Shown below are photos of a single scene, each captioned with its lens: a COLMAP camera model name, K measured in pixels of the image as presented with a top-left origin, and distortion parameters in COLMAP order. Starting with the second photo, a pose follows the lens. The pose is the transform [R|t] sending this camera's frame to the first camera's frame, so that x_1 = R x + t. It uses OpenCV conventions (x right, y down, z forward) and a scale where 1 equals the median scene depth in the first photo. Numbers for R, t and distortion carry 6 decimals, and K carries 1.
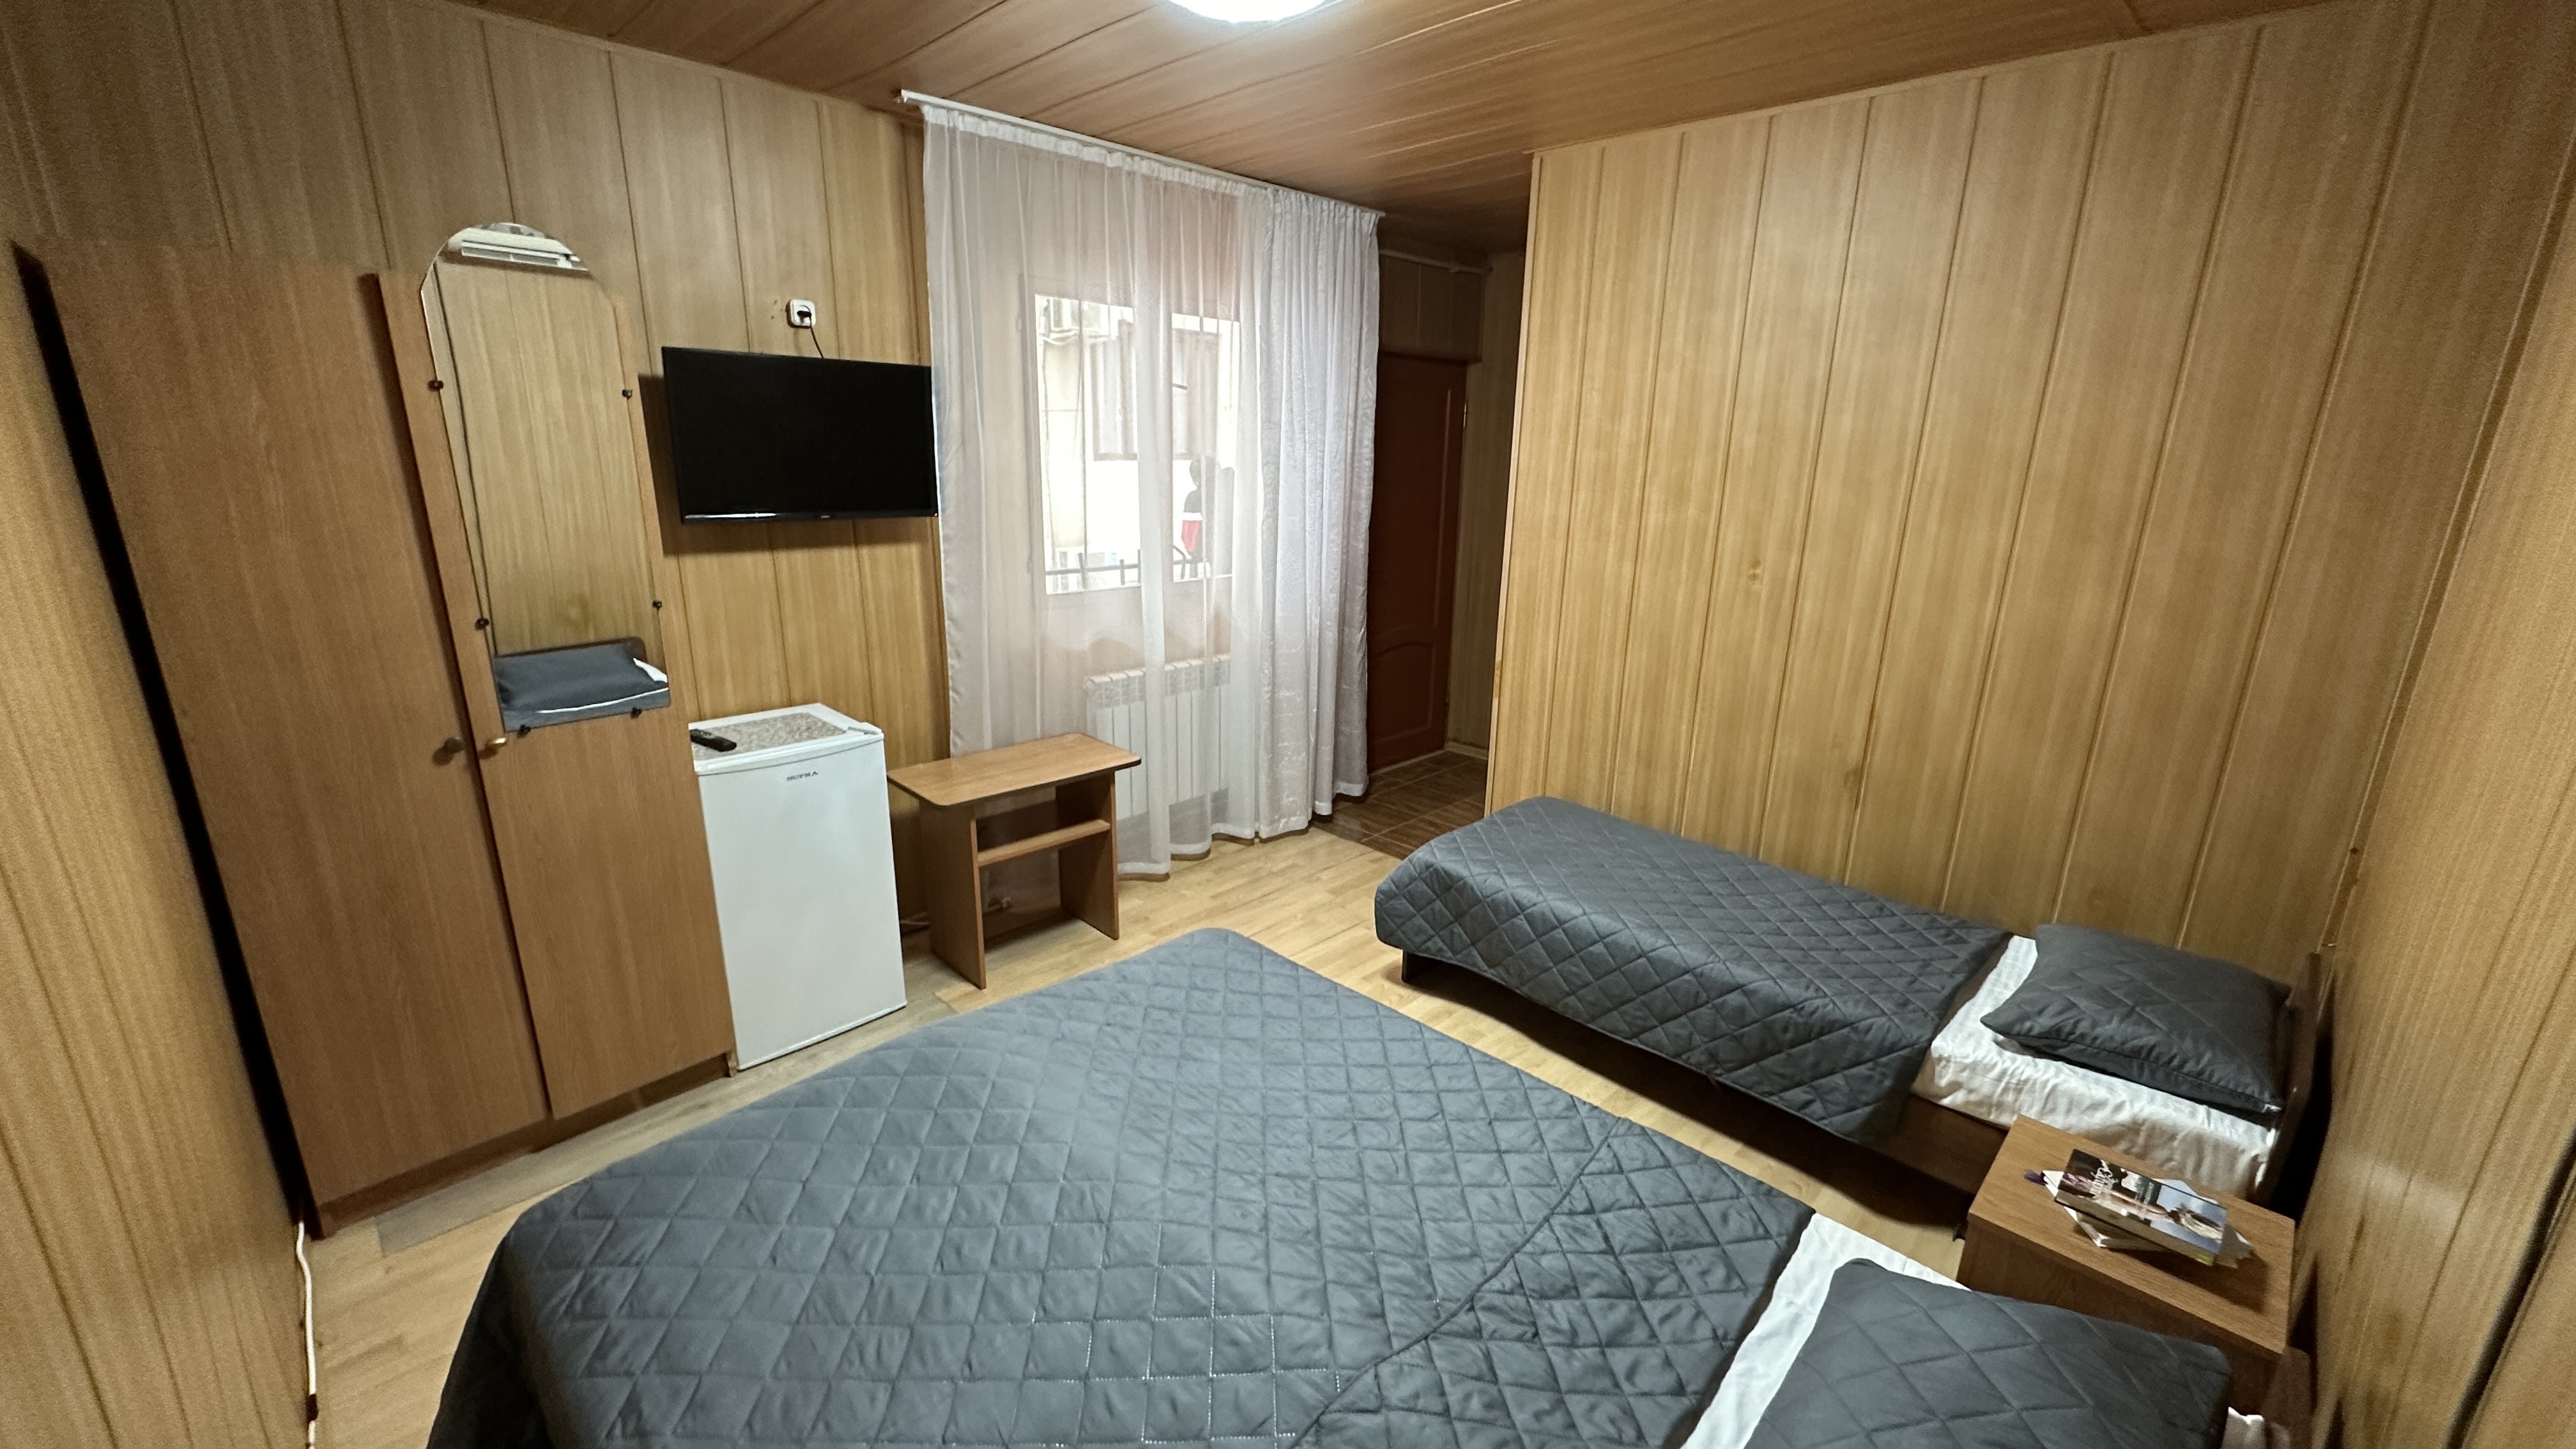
lens RADIAL K [[1029.7, 0, 1290.0], [0, 1029.7, 719.5], [0, 0, 1]] dist [-0.002596, 0.003581]
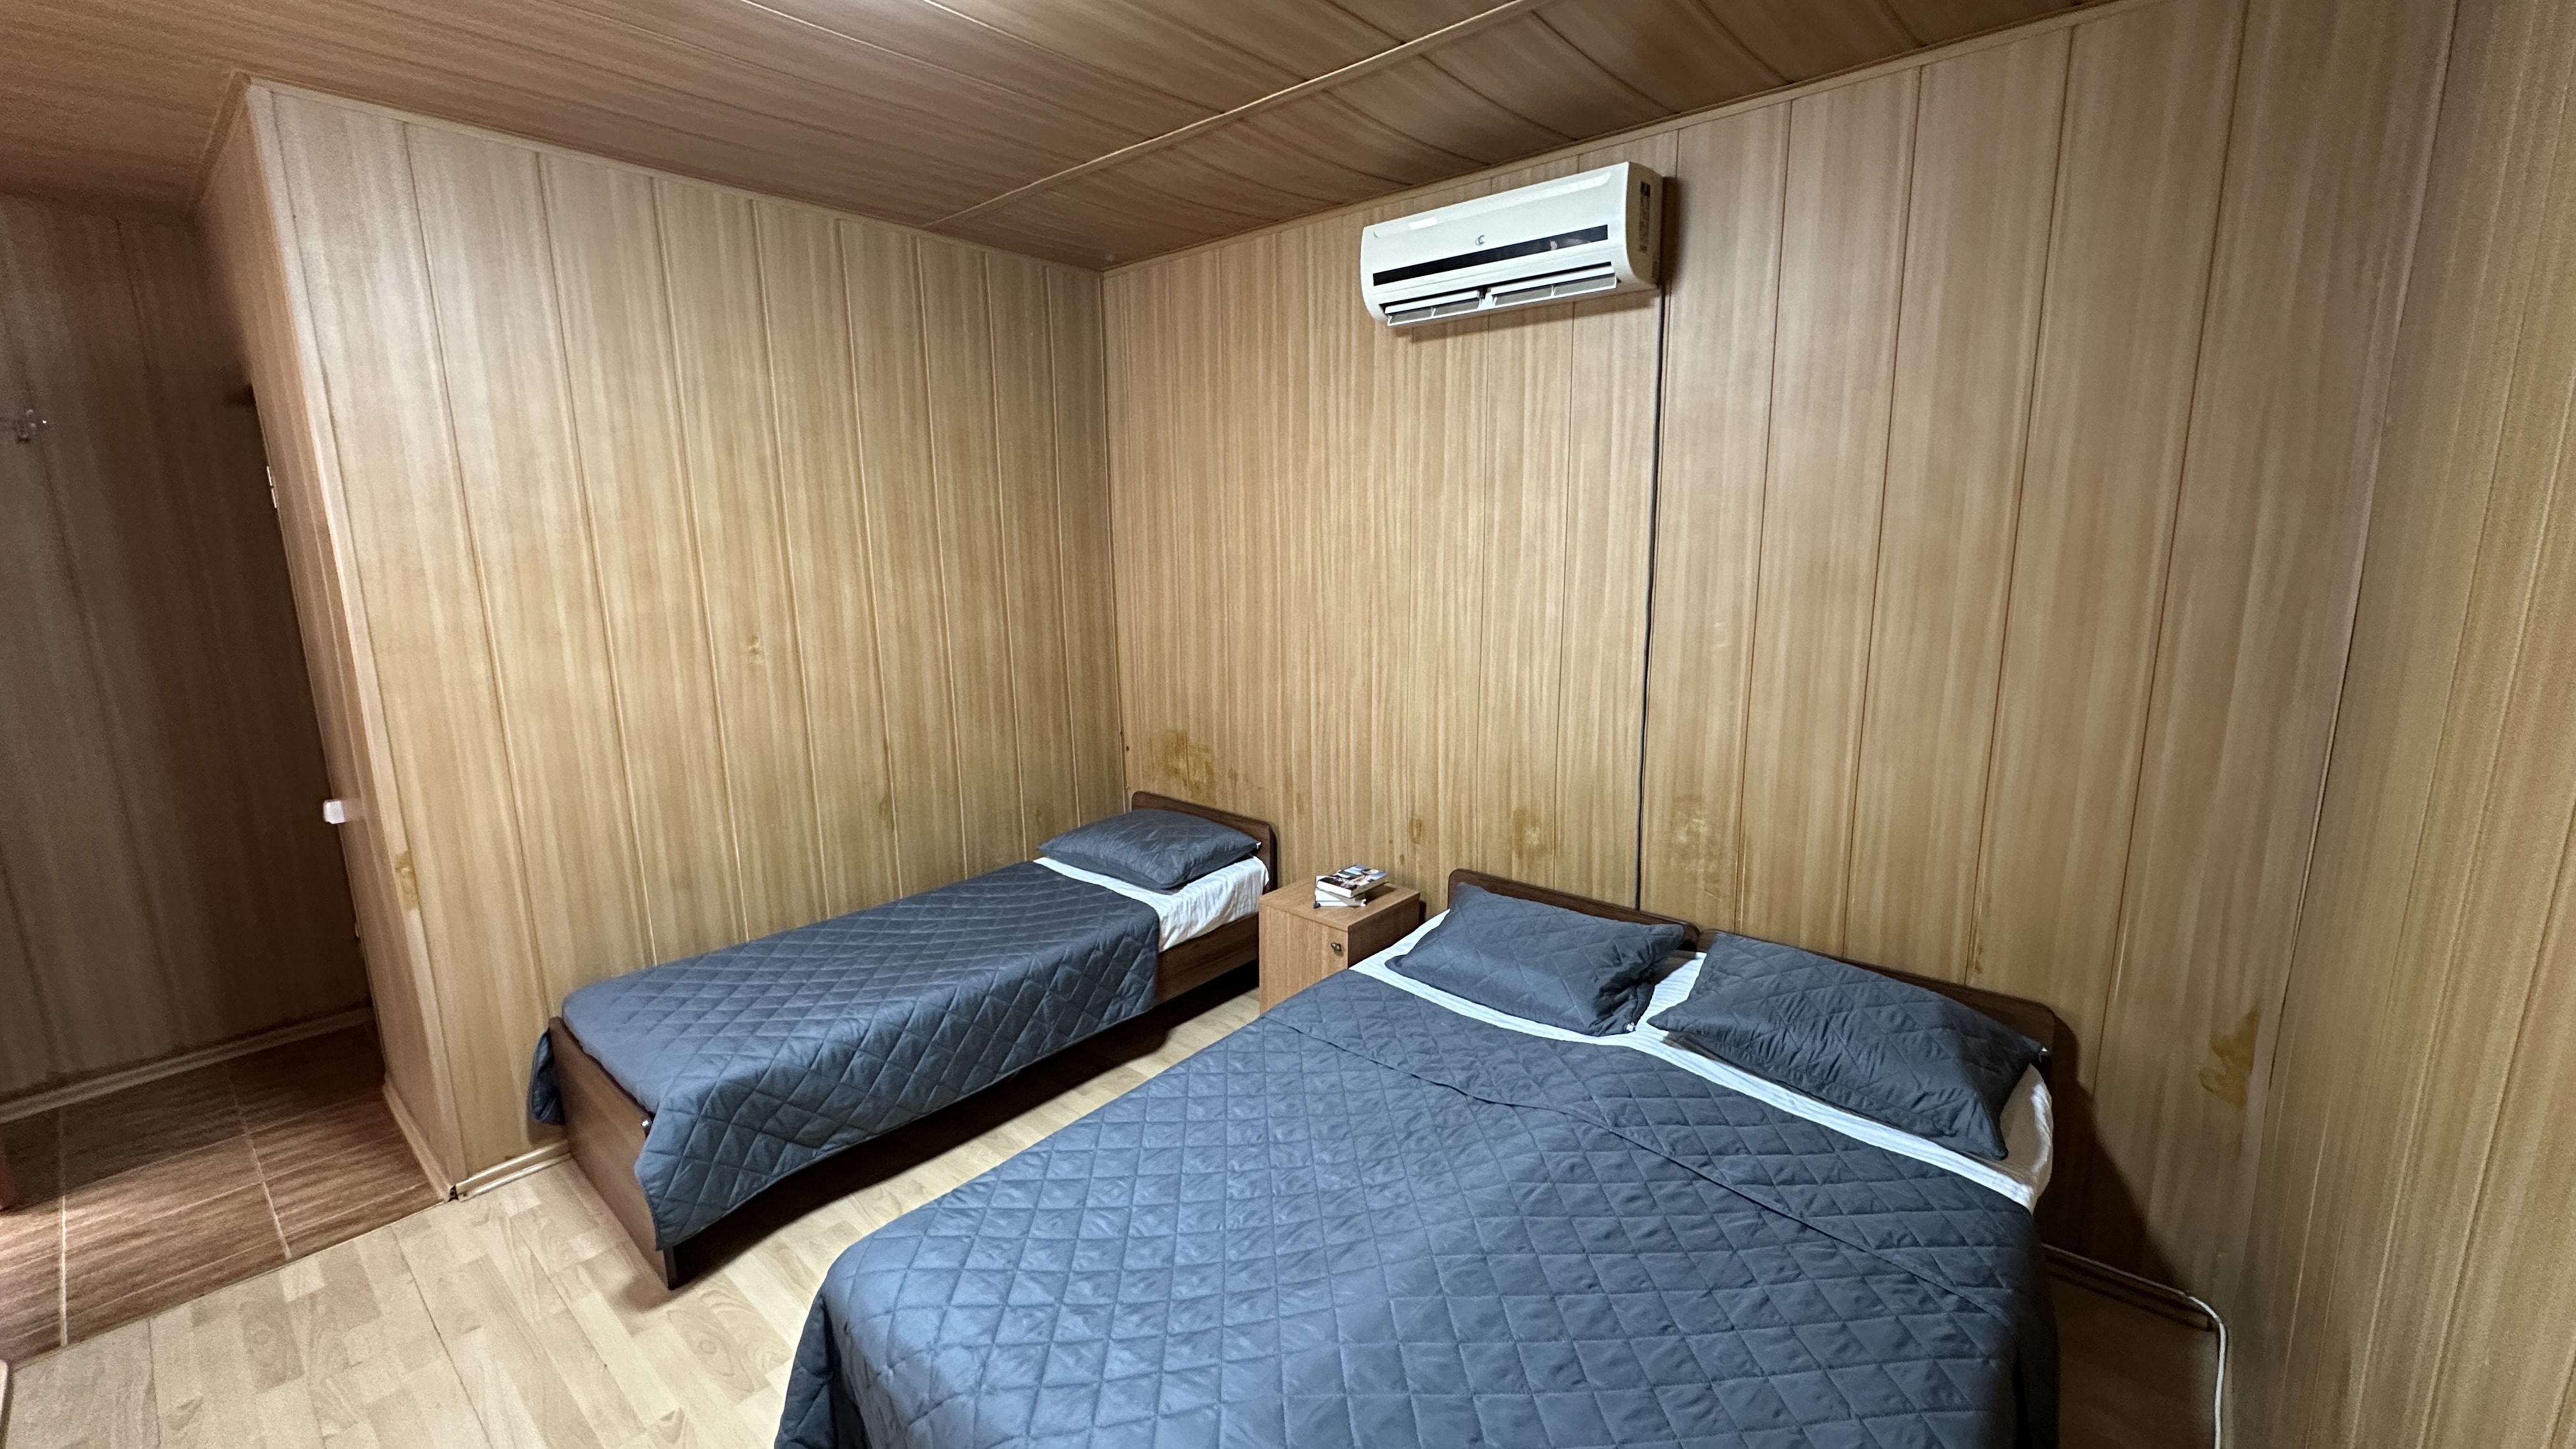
lens RADIAL K [[1029.7, 0, 1284.4], [0, 1029.7, 716.4], [0, 0, 1]] dist [-0.002596, 0.003581]
pose [[-0.060362, -0.200928, 0.977744, -0.574441], [0.273405, 0.938742, 0.209792, -0.155855], [-0.960003, 0.279984, -0.001730, 0.562210]]
